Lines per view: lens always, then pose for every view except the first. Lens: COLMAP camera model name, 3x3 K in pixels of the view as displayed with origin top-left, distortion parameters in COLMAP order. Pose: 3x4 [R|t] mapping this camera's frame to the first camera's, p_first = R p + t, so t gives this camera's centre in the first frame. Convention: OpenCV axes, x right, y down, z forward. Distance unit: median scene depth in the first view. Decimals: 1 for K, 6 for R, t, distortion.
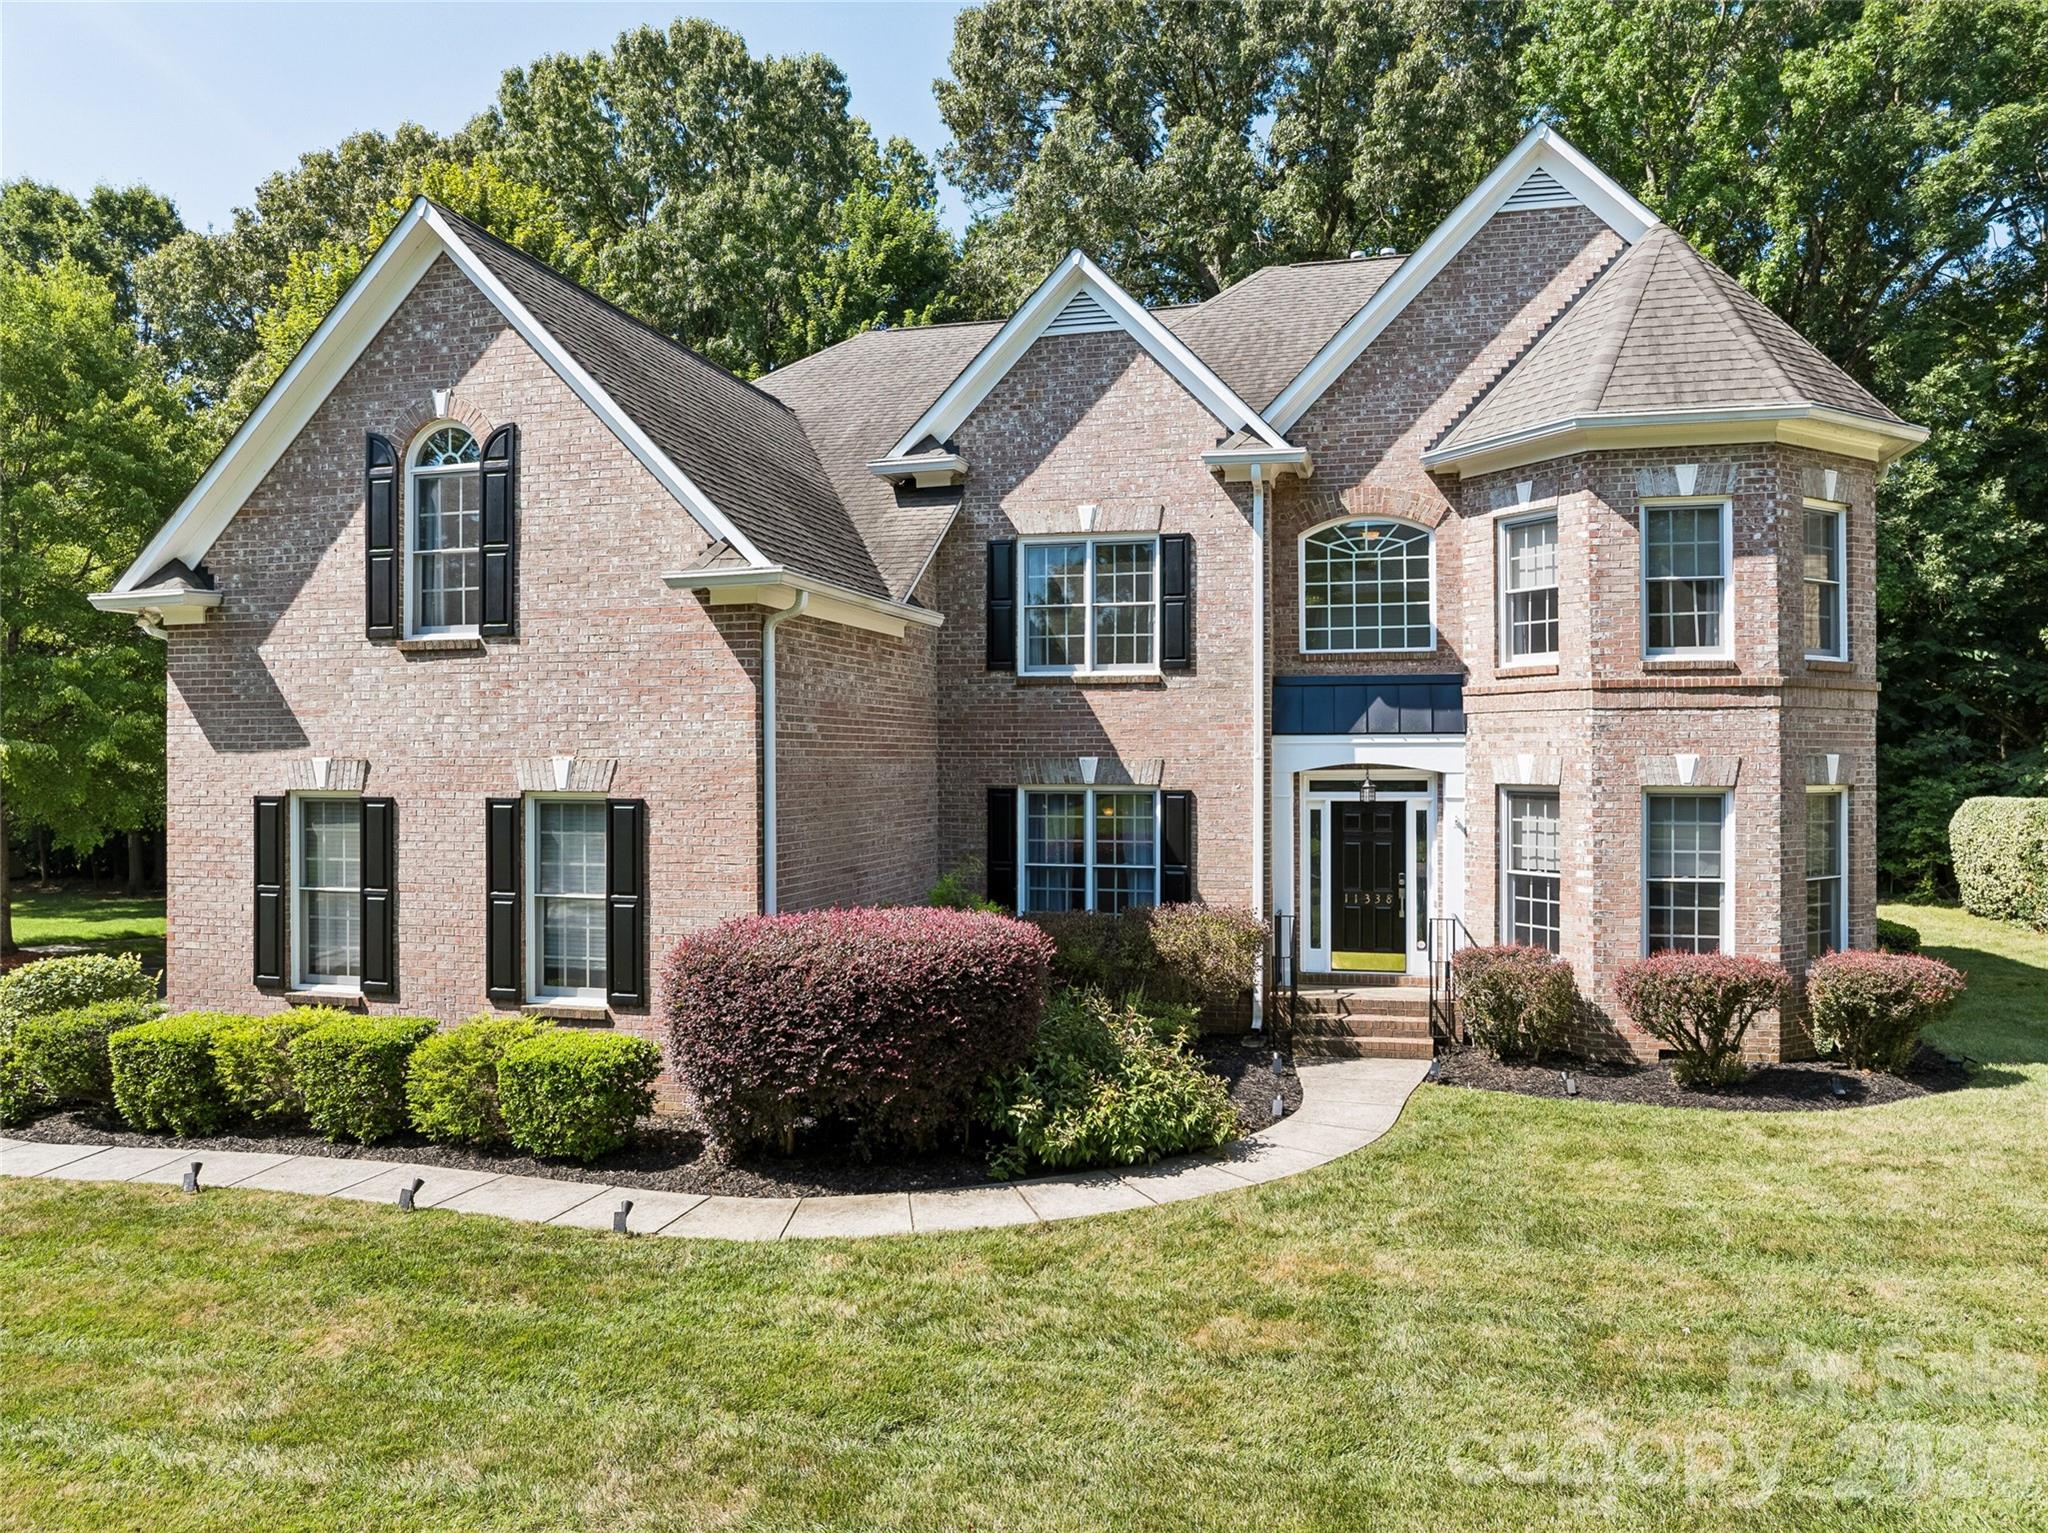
lens RADIAL K [[1459.8, 0, 1024.0], [0, 1459.8, 766.5], [0, 0, 1]] dist [0.005274, -0.076588]
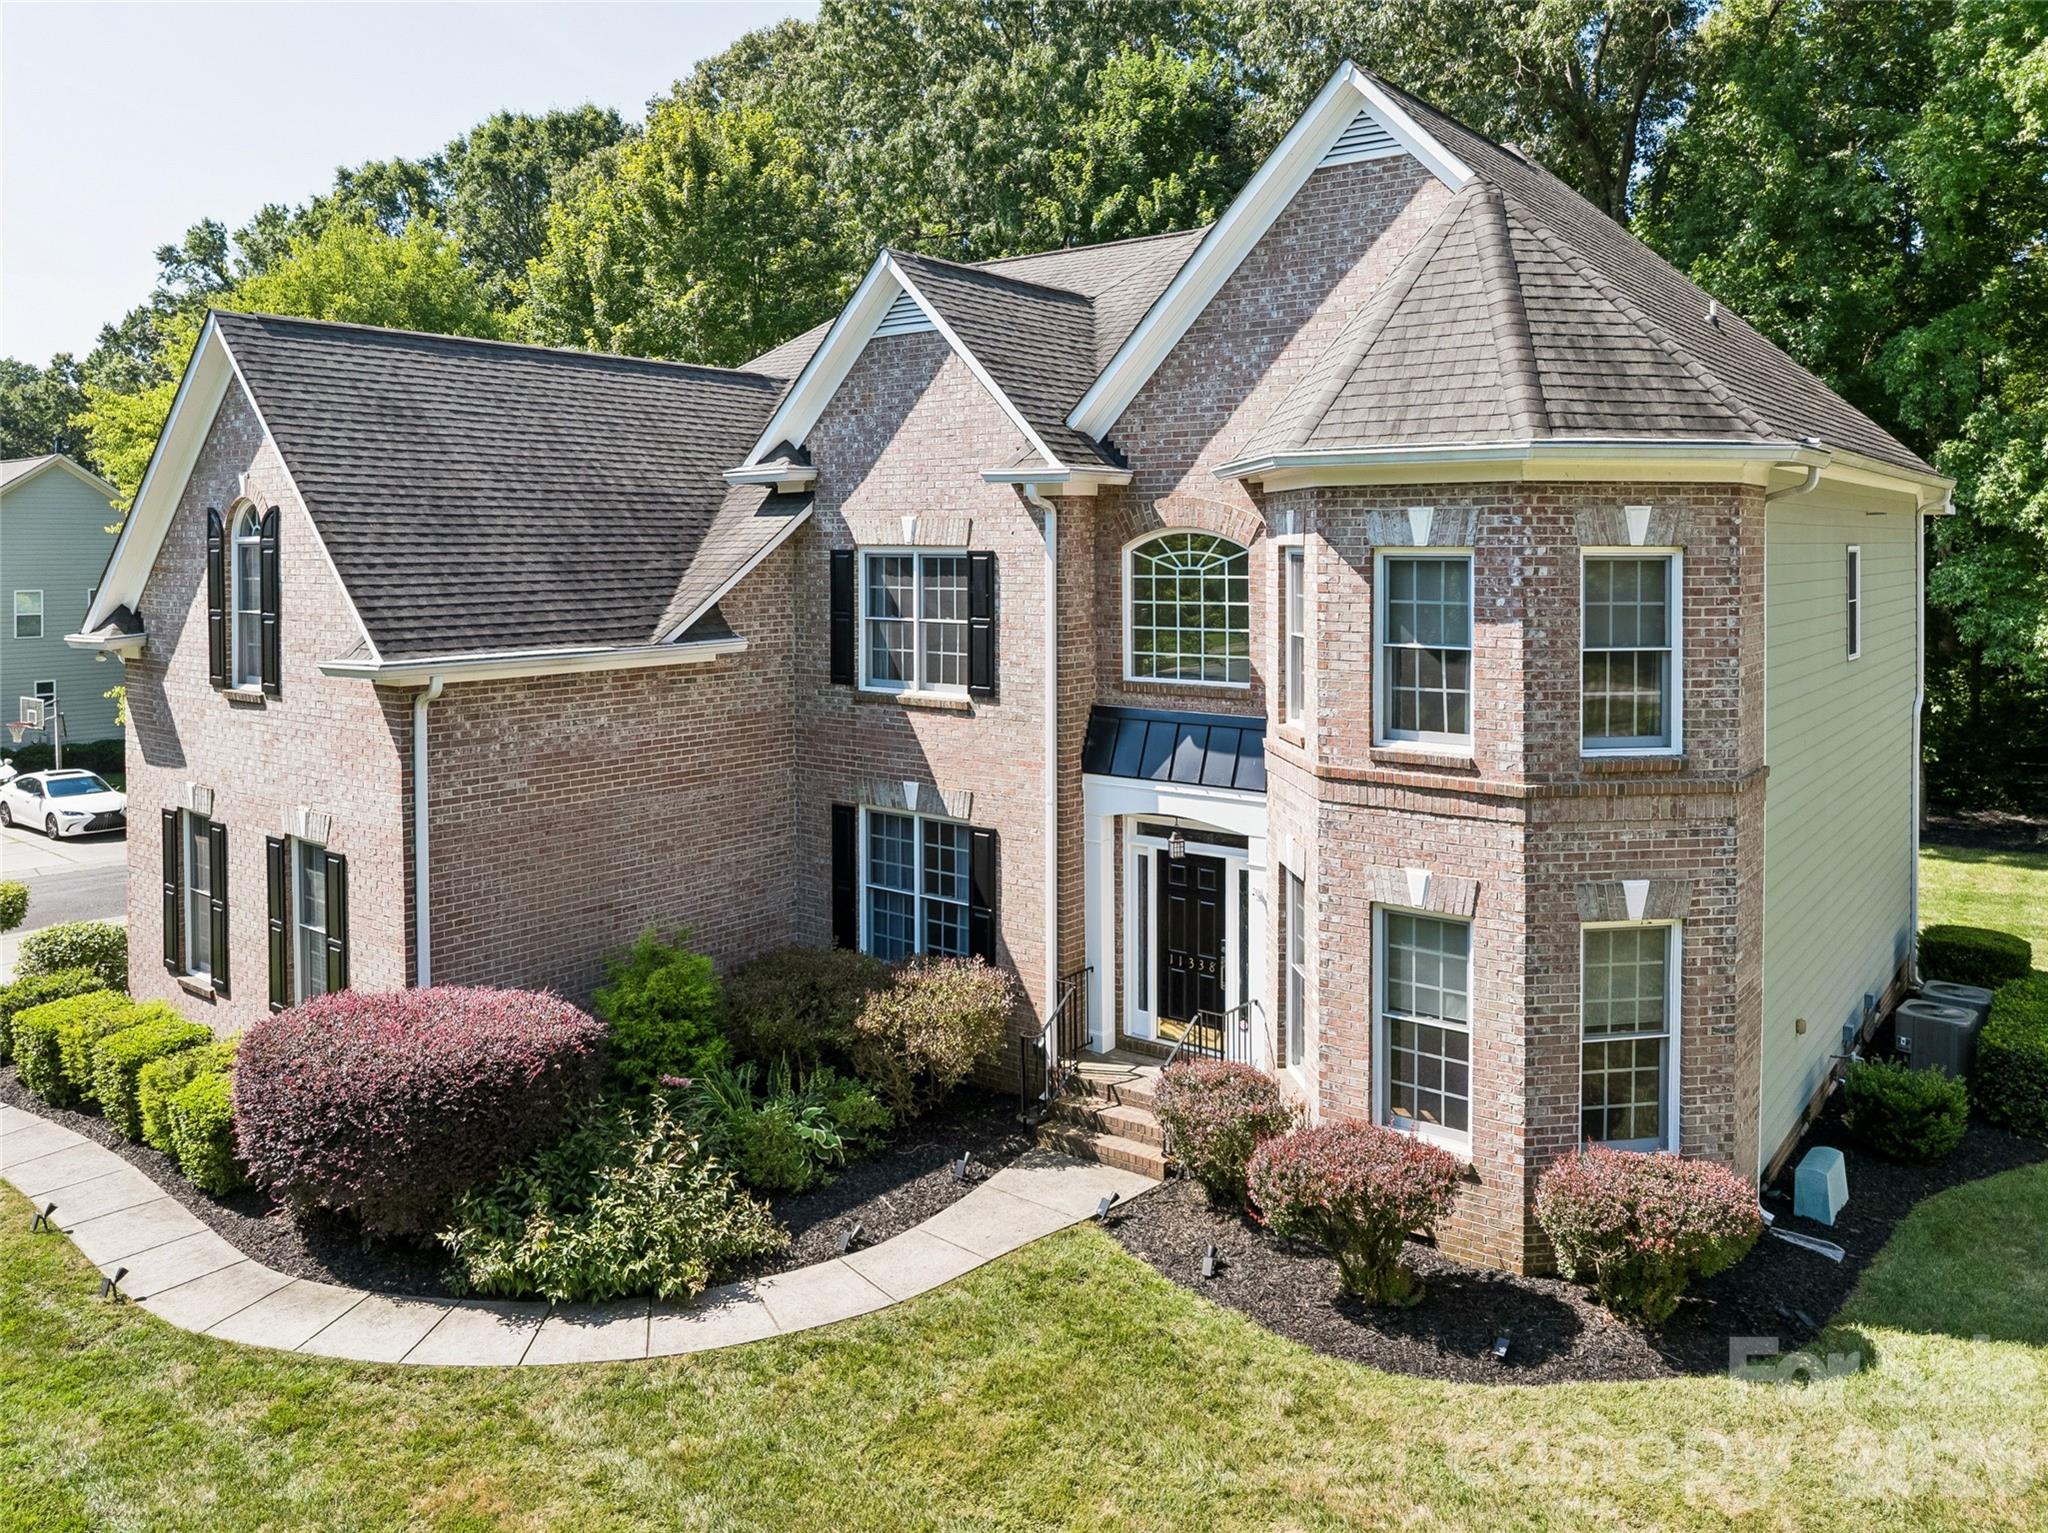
lens RADIAL K [[1519.4, 0, 1021.9], [0, 1519.4, 573.5], [0, 0, 1]] dist [-0.015540, -0.004542]
pose [[0.913946, 0.007104, -0.405774, 0.526897], [0.001037, 0.999803, 0.019840, -0.167021], [0.405835, -0.018554, 0.913758, 0.134538]]
